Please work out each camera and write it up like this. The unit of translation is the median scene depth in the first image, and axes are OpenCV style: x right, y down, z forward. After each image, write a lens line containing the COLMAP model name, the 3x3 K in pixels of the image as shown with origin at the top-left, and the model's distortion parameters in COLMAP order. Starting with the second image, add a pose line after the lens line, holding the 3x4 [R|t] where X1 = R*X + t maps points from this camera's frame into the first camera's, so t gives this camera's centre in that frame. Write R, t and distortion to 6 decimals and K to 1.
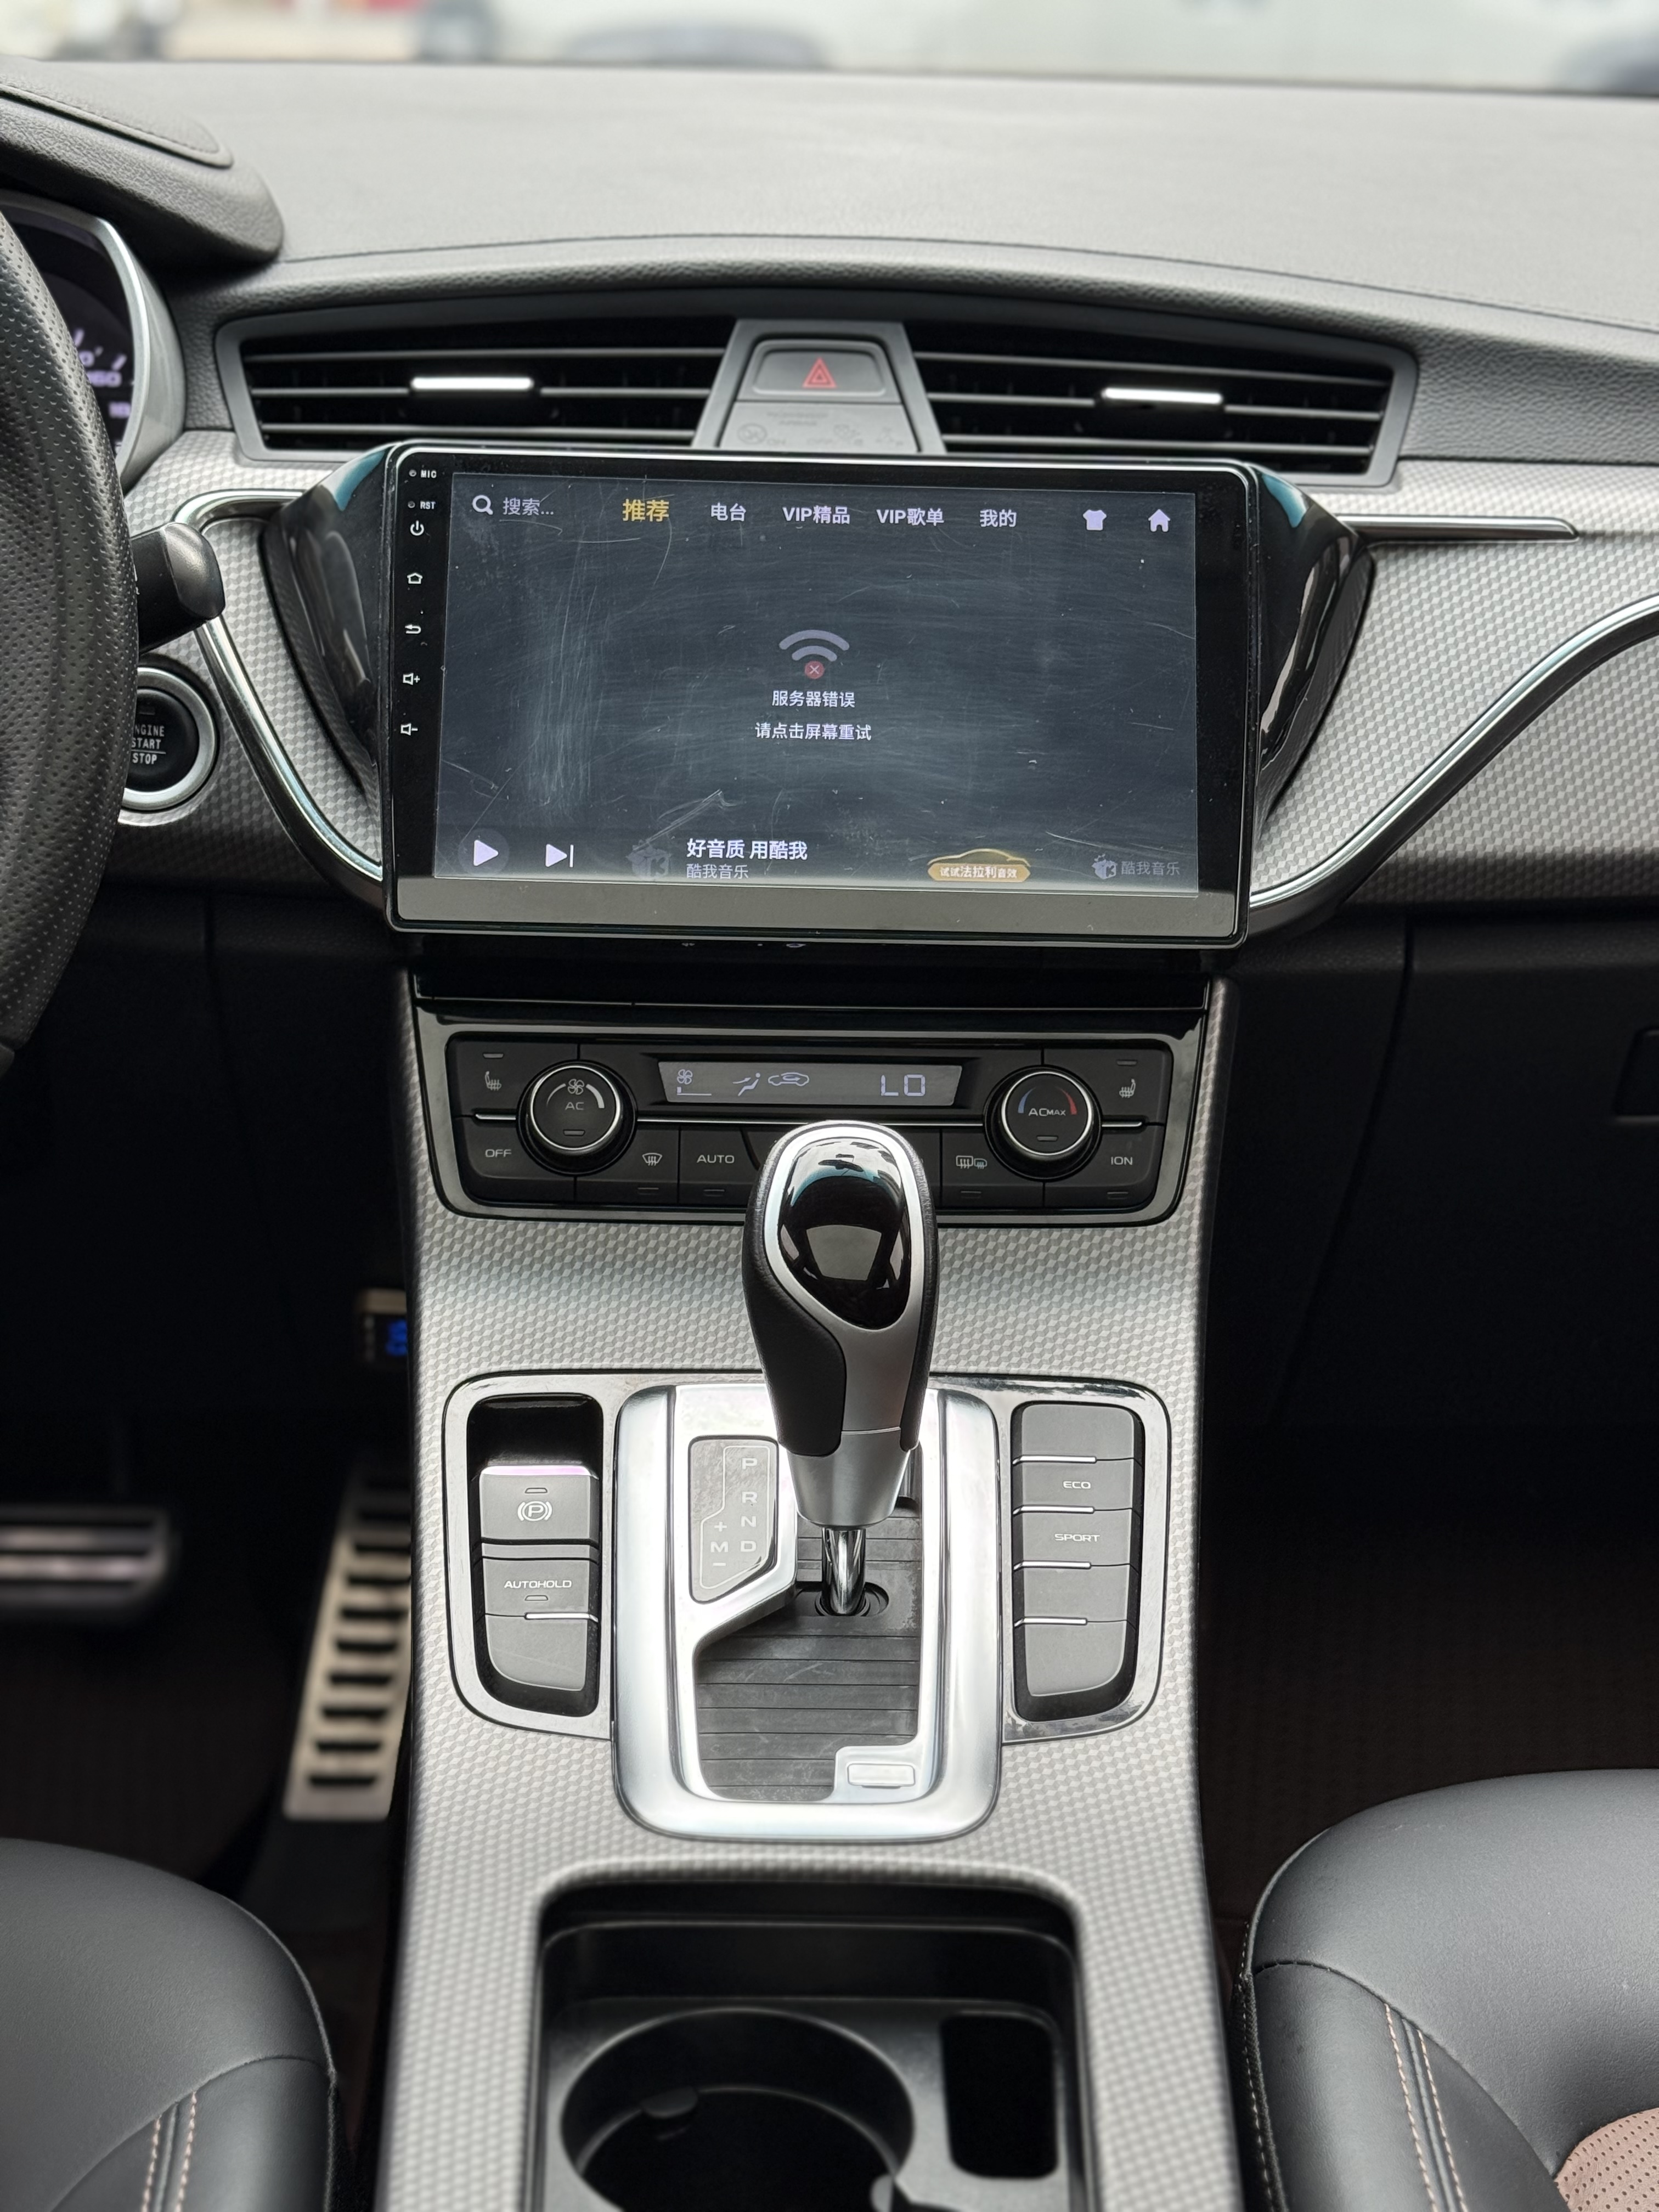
lens RADIAL K [[3112.7, 0, 846.1], [0, 3112.7, 1137.5], [0, 0, 1]] dist [0.117606, -0.039748]
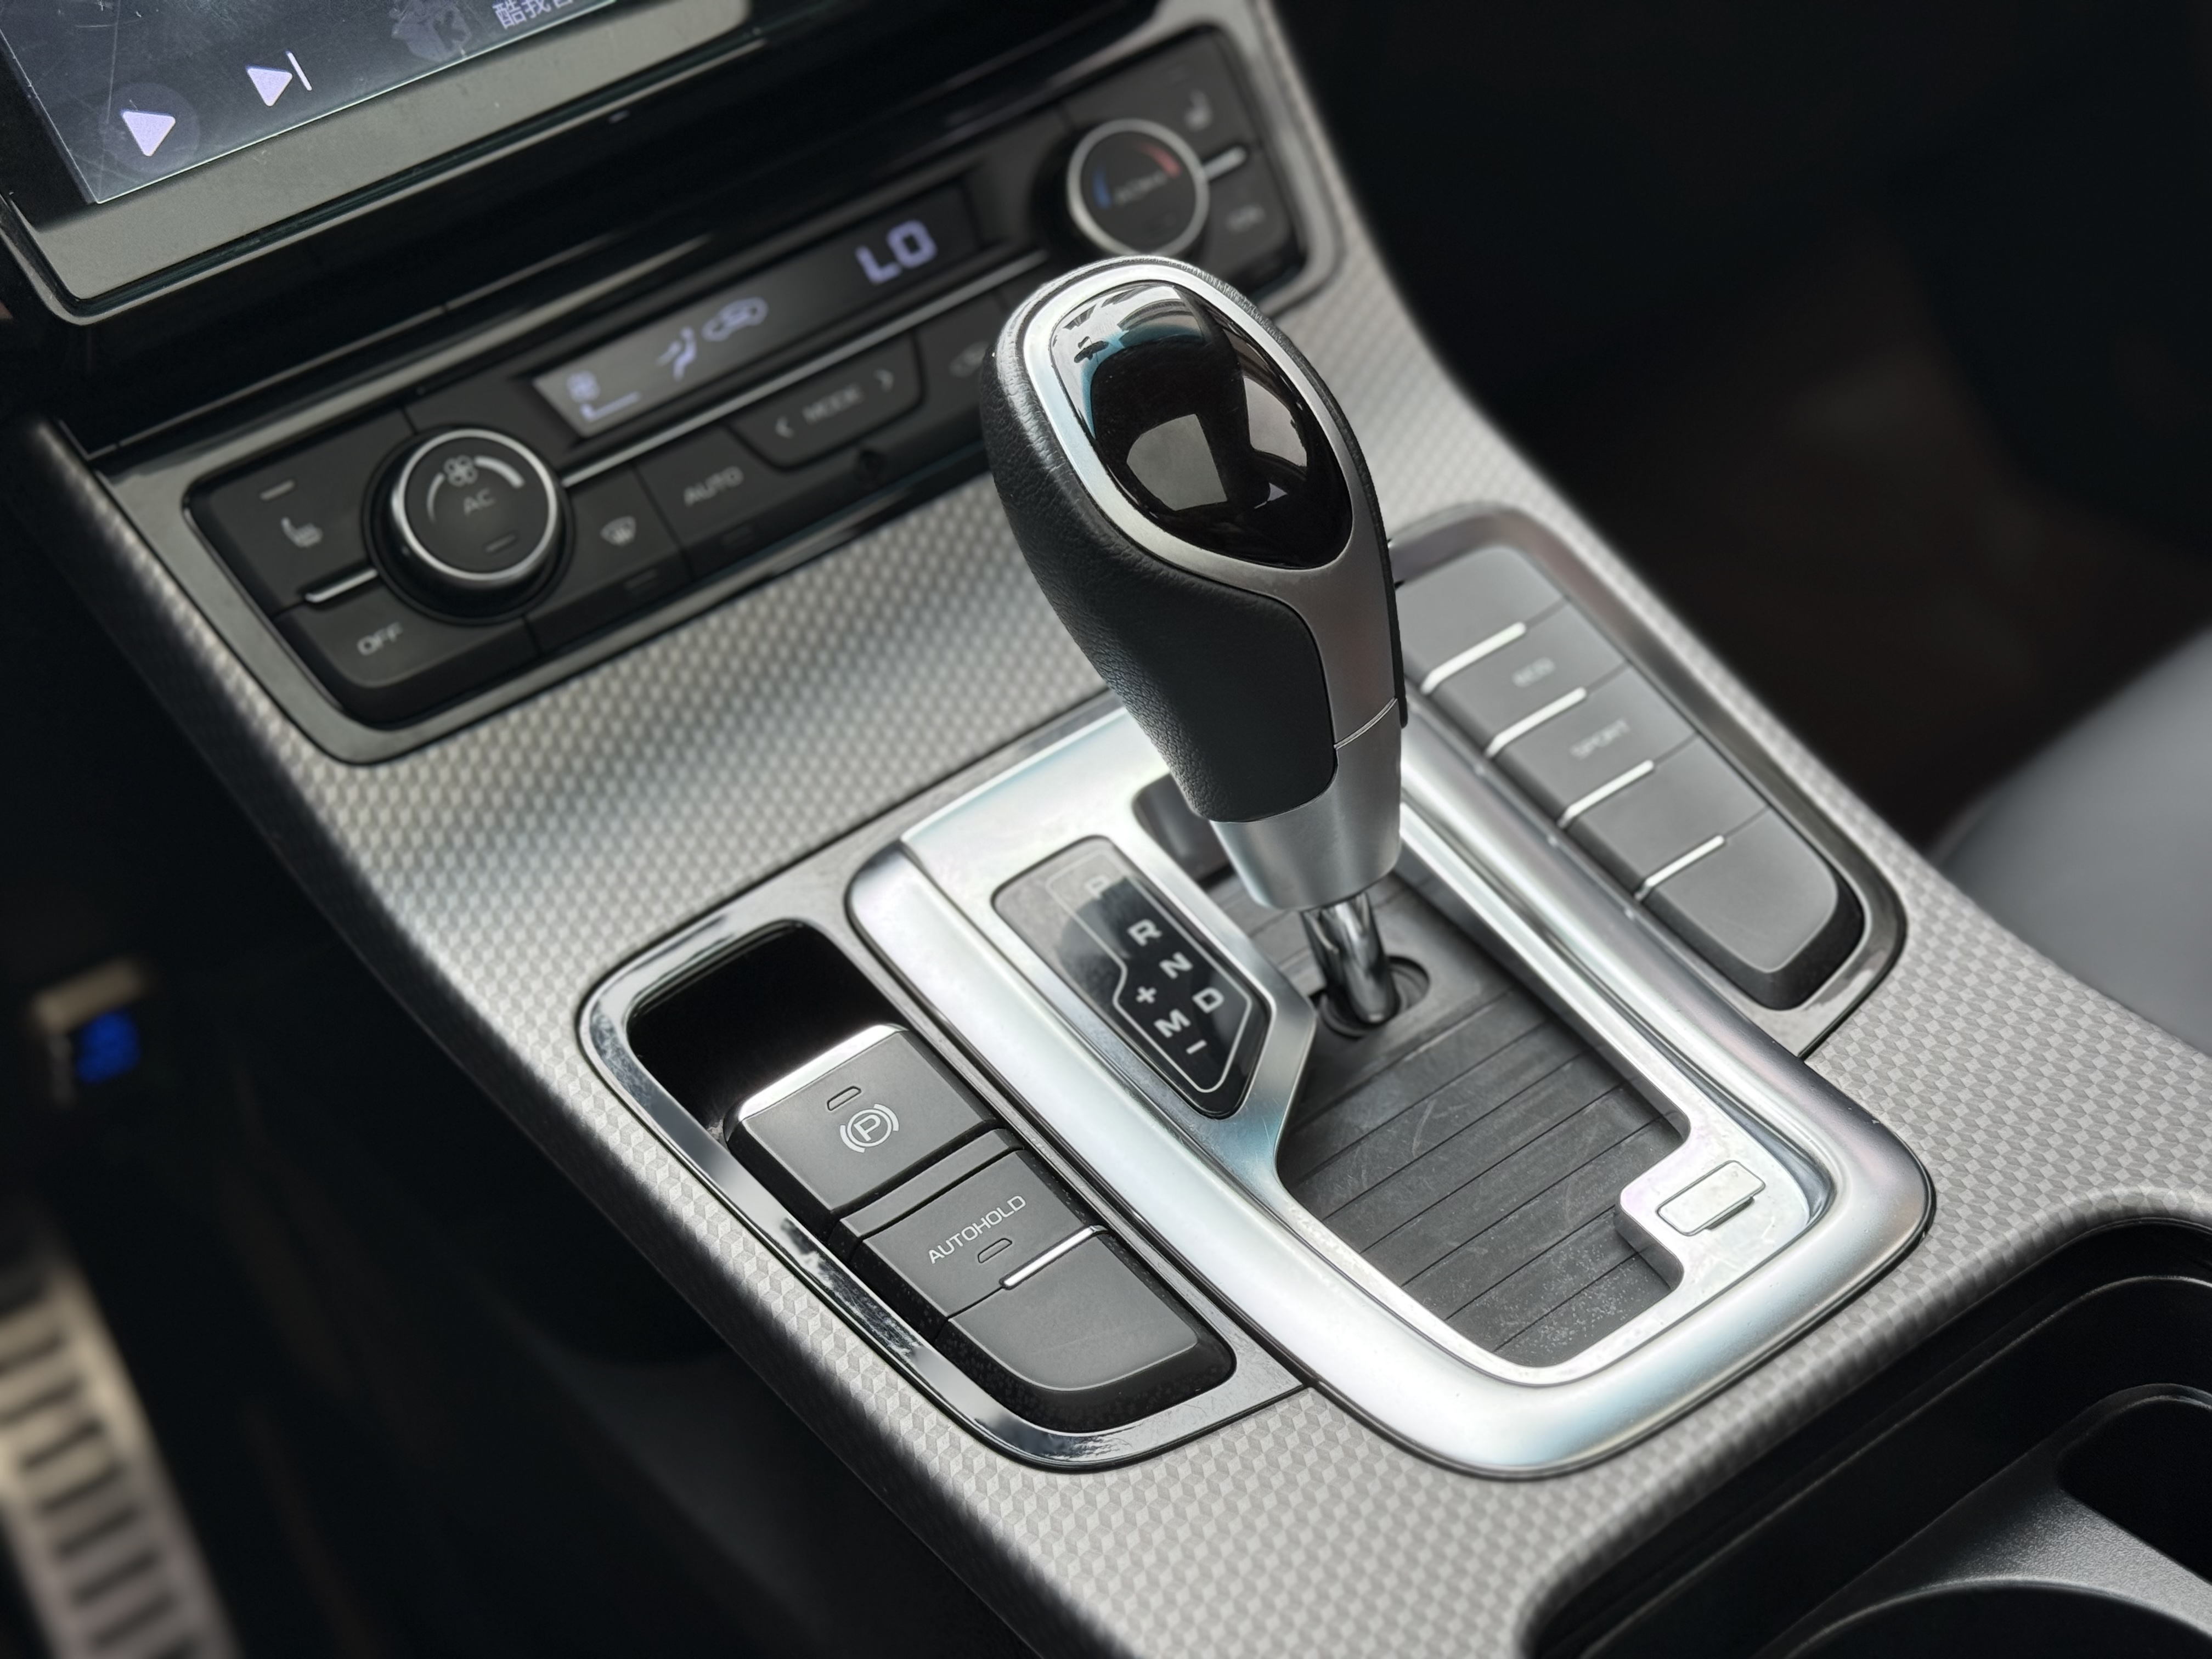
lens RADIAL K [[3245.5, 0, 1106.0], [0, 3245.5, 829.5], [0, 0, 1]] dist [0.140697, -0.024755]
pose [[0.811349, -0.466957, 0.351657, -0.232111], [0.417521, 0.883956, 0.210473, -0.034887], [-0.409131, -0.023943, 0.912161, 0.403181]]
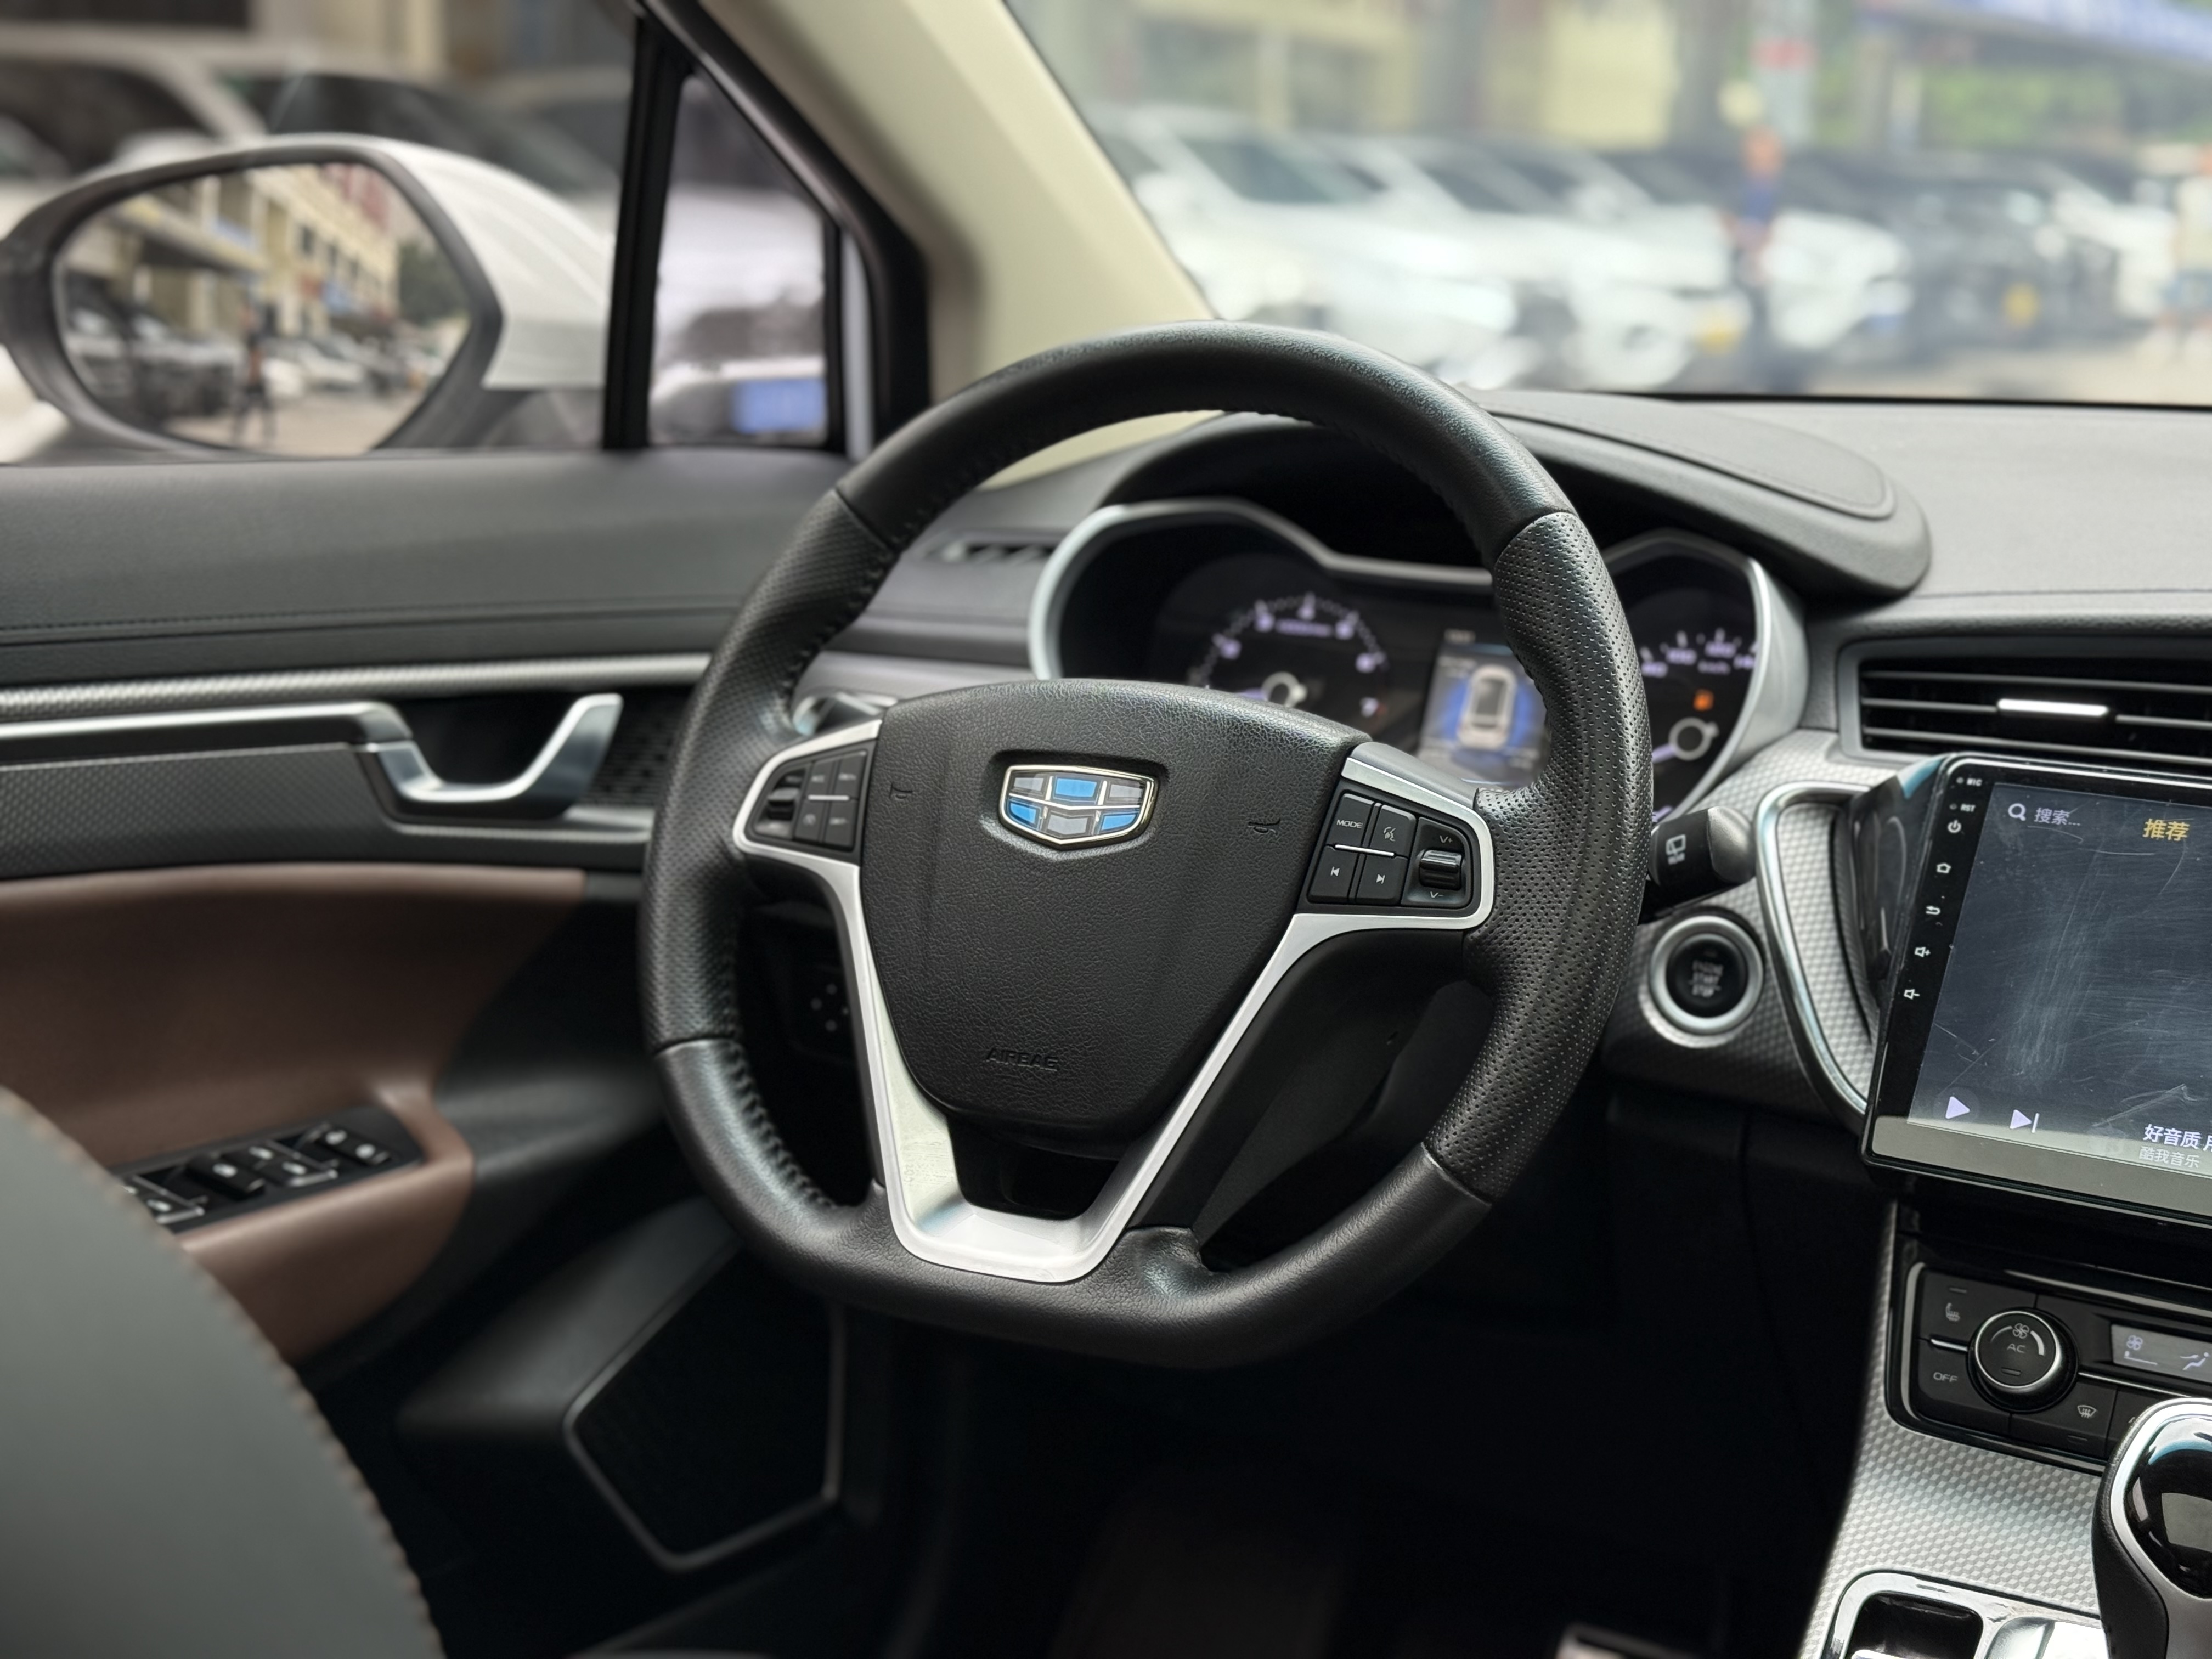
lens RADIAL K [[3112.7, 0, 1106.0], [0, 3112.7, 829.5], [0, 0, 1]] dist [0.117606, -0.039748]
pose [[0.847399, 0.099803, -0.521492, 0.203024], [-0.185804, 0.975814, -0.115171, -0.000806], [0.497385, 0.194491, 0.845447, -0.140181]]
